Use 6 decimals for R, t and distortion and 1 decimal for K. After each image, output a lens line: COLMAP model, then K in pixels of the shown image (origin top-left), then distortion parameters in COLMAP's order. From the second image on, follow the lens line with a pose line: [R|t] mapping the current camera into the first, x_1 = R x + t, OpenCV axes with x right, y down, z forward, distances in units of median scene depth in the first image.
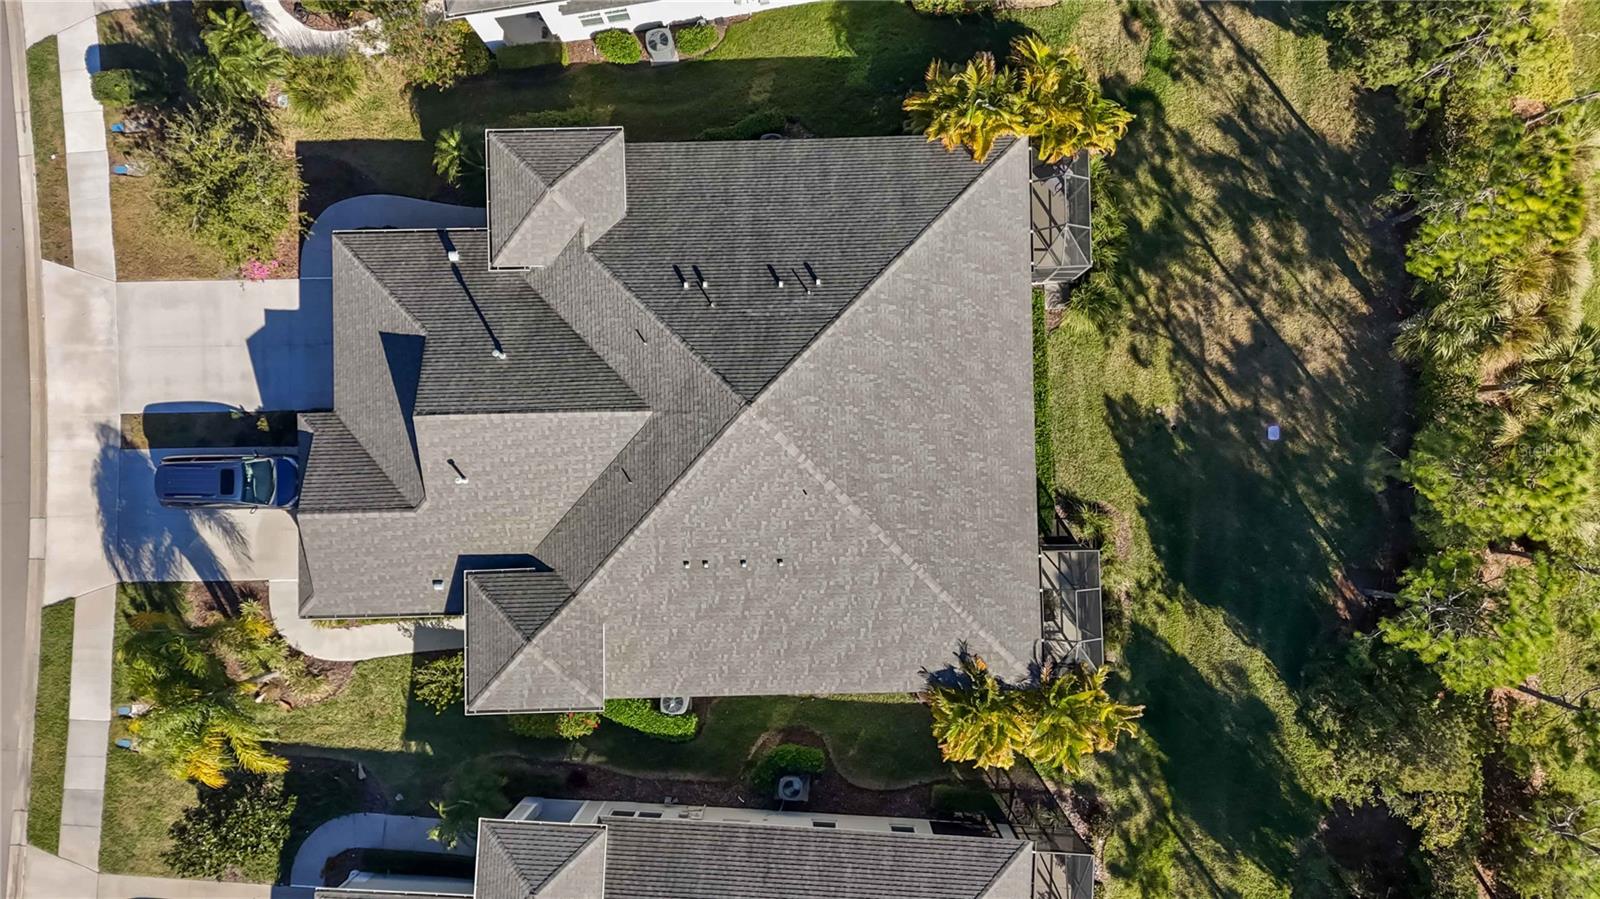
lens RADIAL K [[1167.9, 0, 800.4], [0, 1167.9, 446.6], [0, 0, 1]] dist [0.077099, -0.071203]
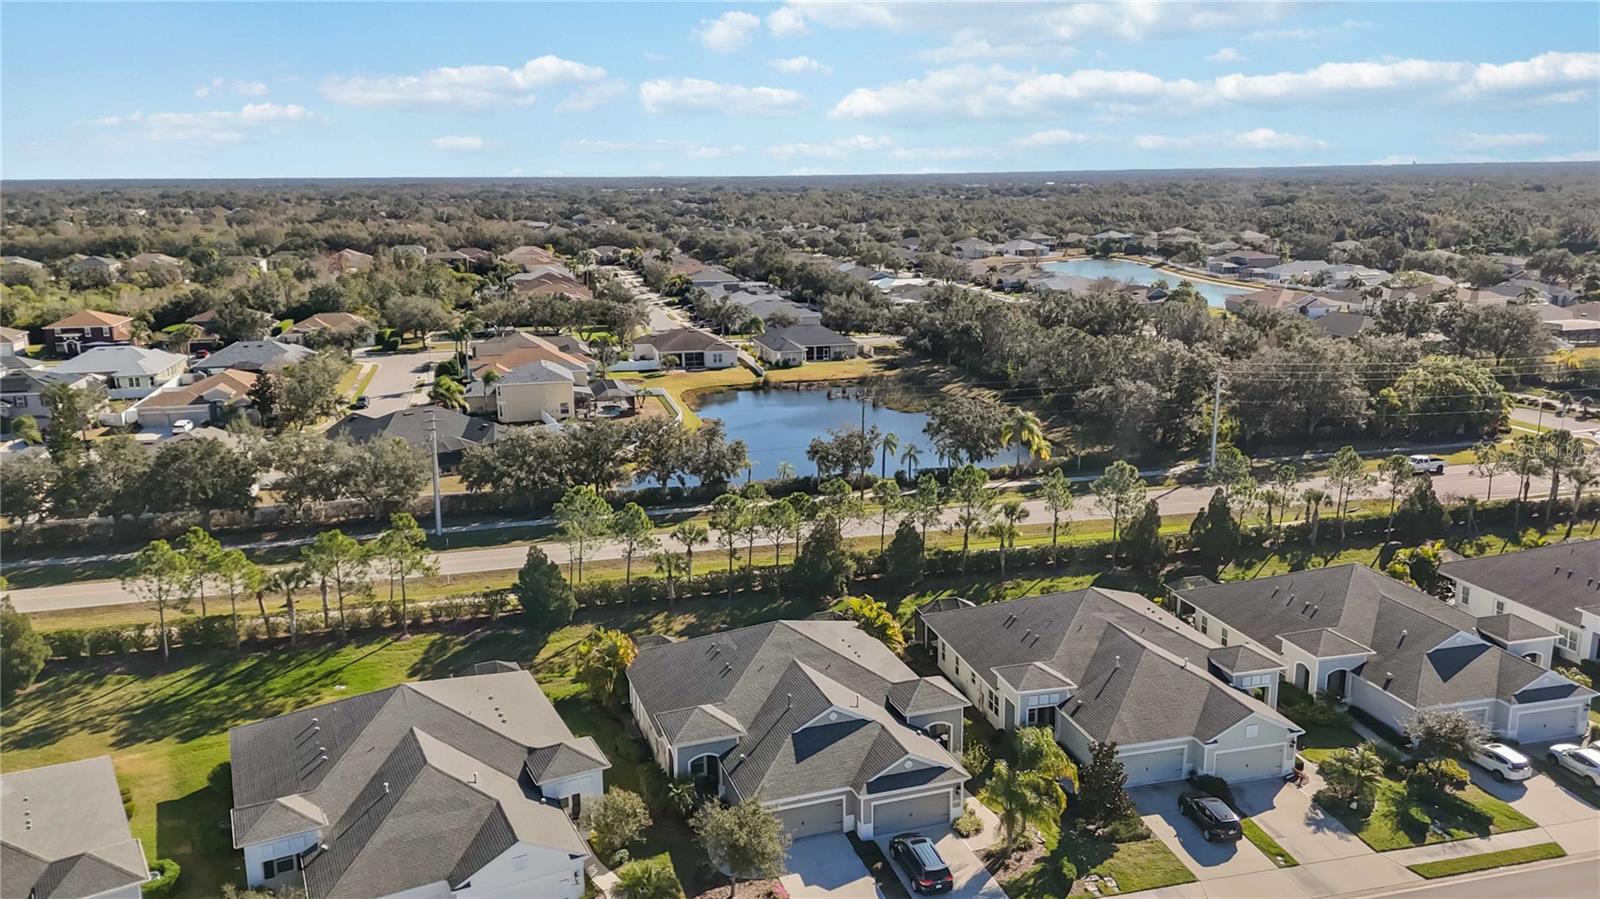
lens RADIAL K [[1201.7, 0, 800.0], [0, 1201.7, 449.5], [0, 0, 1]] dist [0.079150, -0.090132]
pose [[-0.301711, -0.197675, 0.932682, -1.827658], [0.953255, -0.045524, 0.298718, -0.572158], [-0.016590, 0.979210, 0.202169, 0.181672]]
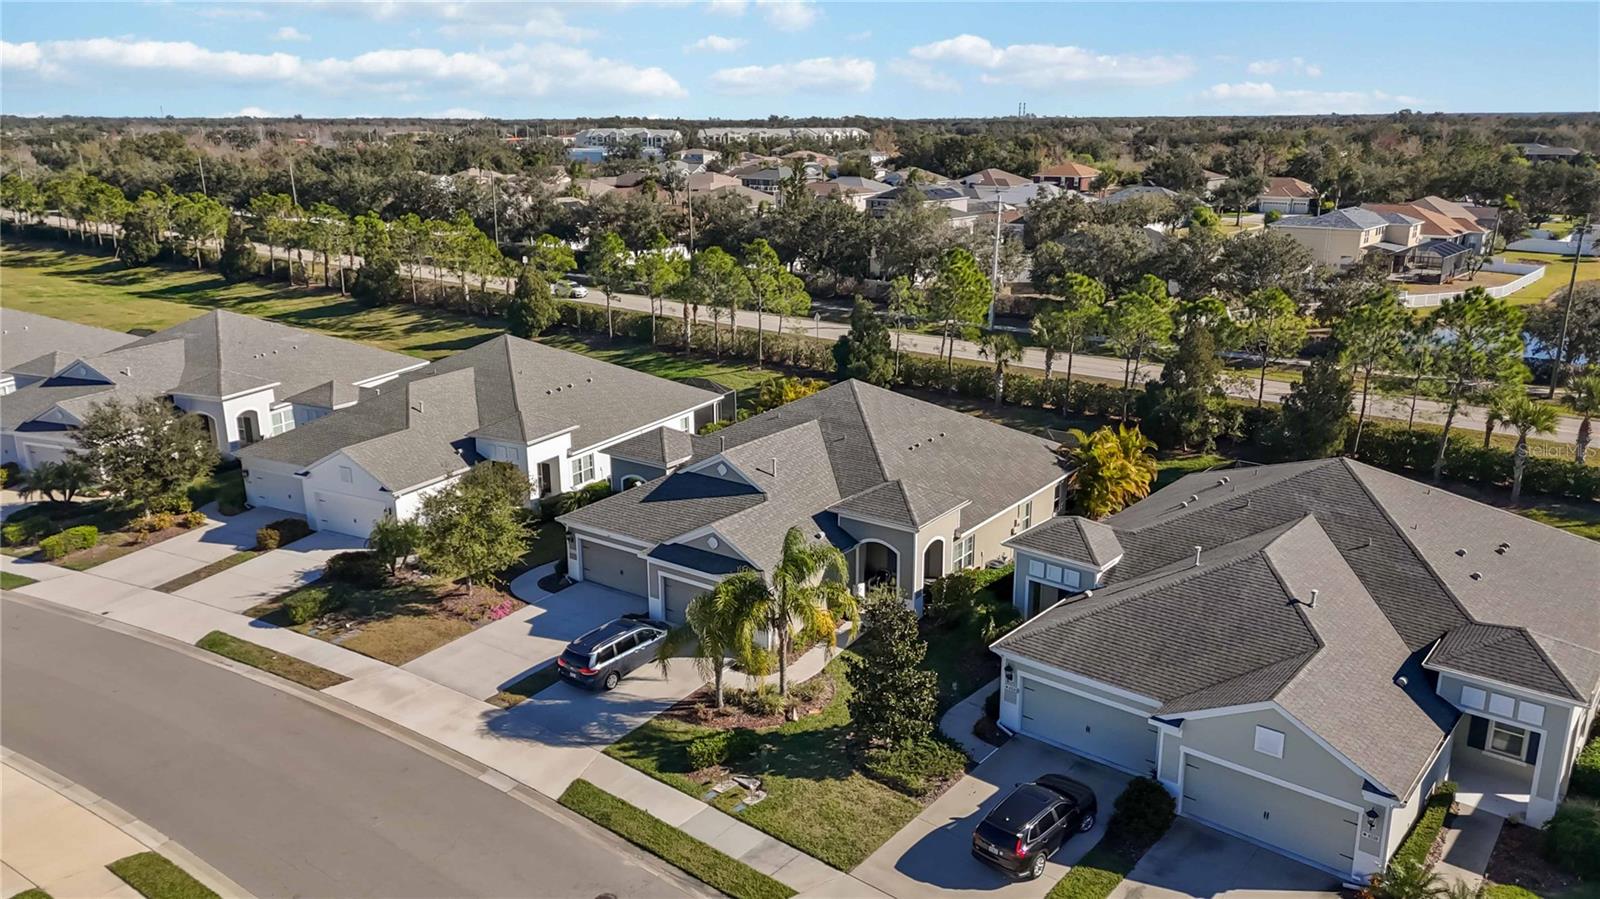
lens RADIAL K [[1167.9, 0, 800.4], [0, 1167.9, 446.6], [0, 0, 1]] dist [0.077099, -0.071203]
pose [[0.601082, -0.204993, 0.772449, -1.200588], [0.798602, 0.191036, -0.570736, 0.754559], [-0.030568, 0.959939, 0.278536, 0.538163]]
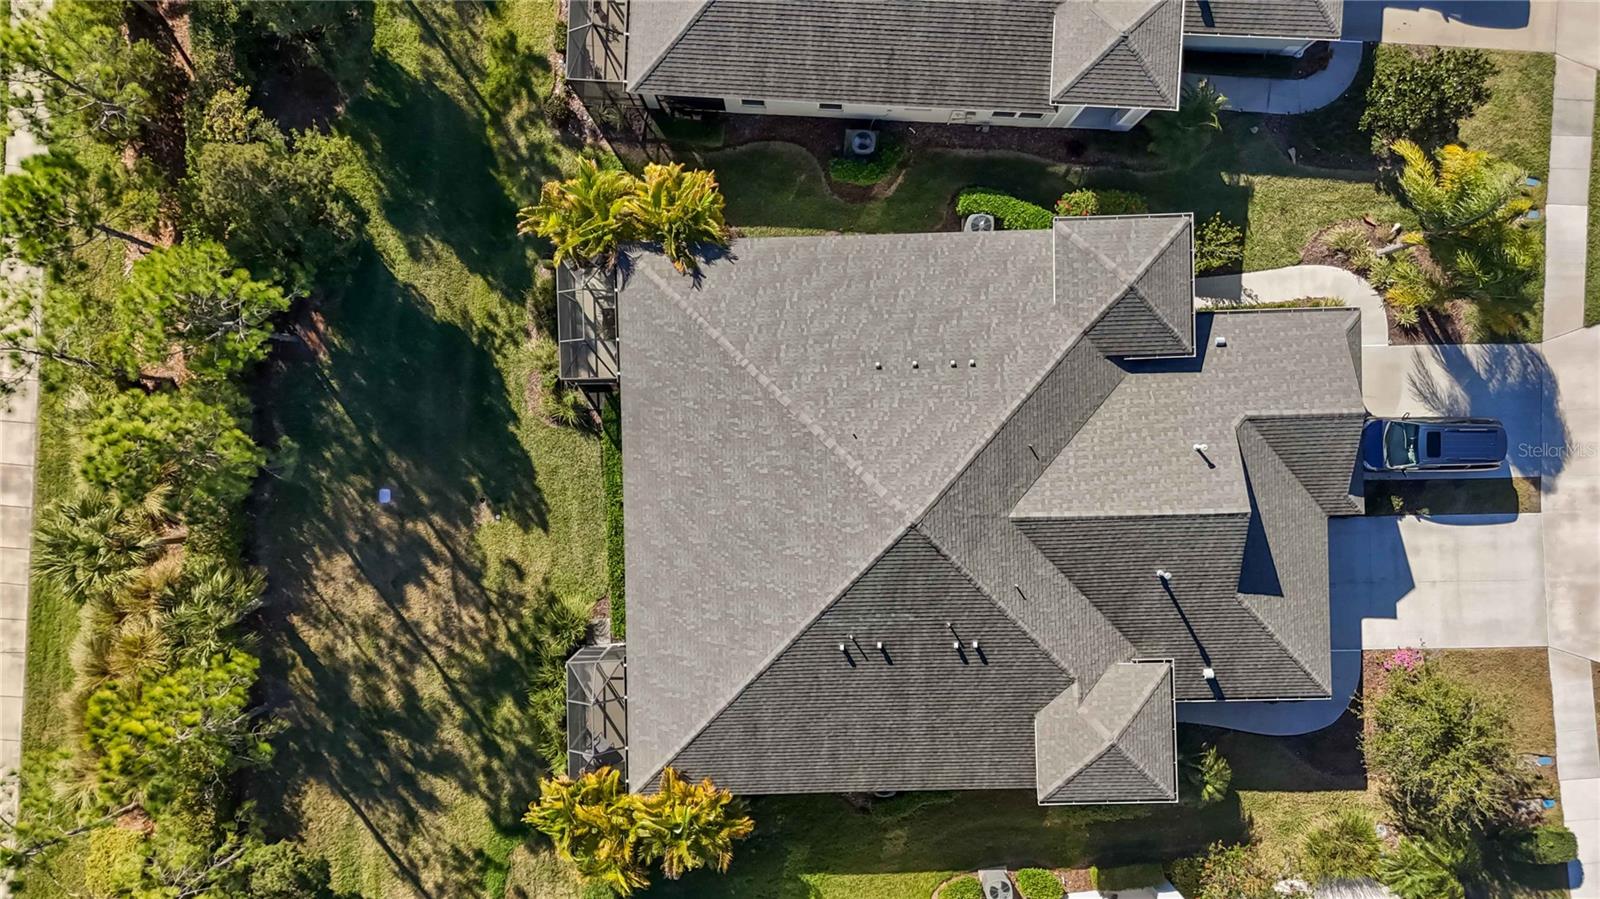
lens RADIAL K [[1167.9, 0, 800.4], [0, 1167.9, 446.6], [0, 0, 1]] dist [0.077099, -0.071203]
pose [[-0.999902, 0.002385, 0.013825, 0.033079], [-0.002079, -0.999754, 0.022097, 0.007343], [0.013874, 0.022066, 0.999660, -0.000572]]
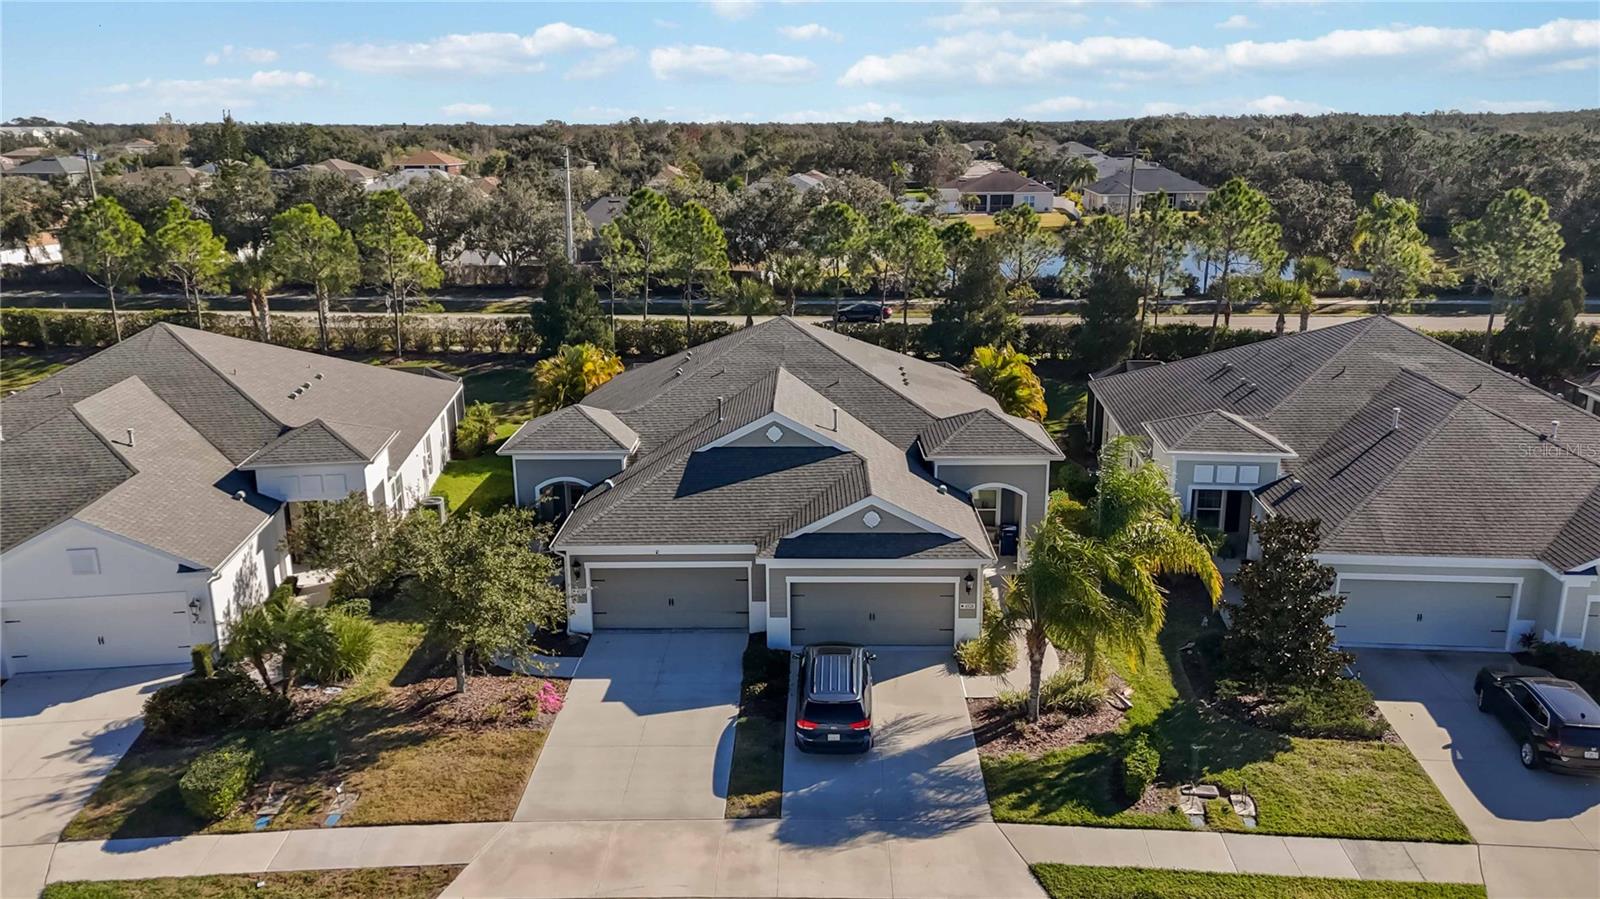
lens RADIAL K [[1190.3, 0, 801.0], [0, 1190.3, 445.3], [0, 0, 1]] dist [0.078986, -0.072123]
pose [[0.034834, -0.247189, 0.968341, -1.200302], [0.999069, 0.033287, -0.027442, 0.025101], [-0.025450, 0.968395, 0.248119, 0.688713]]
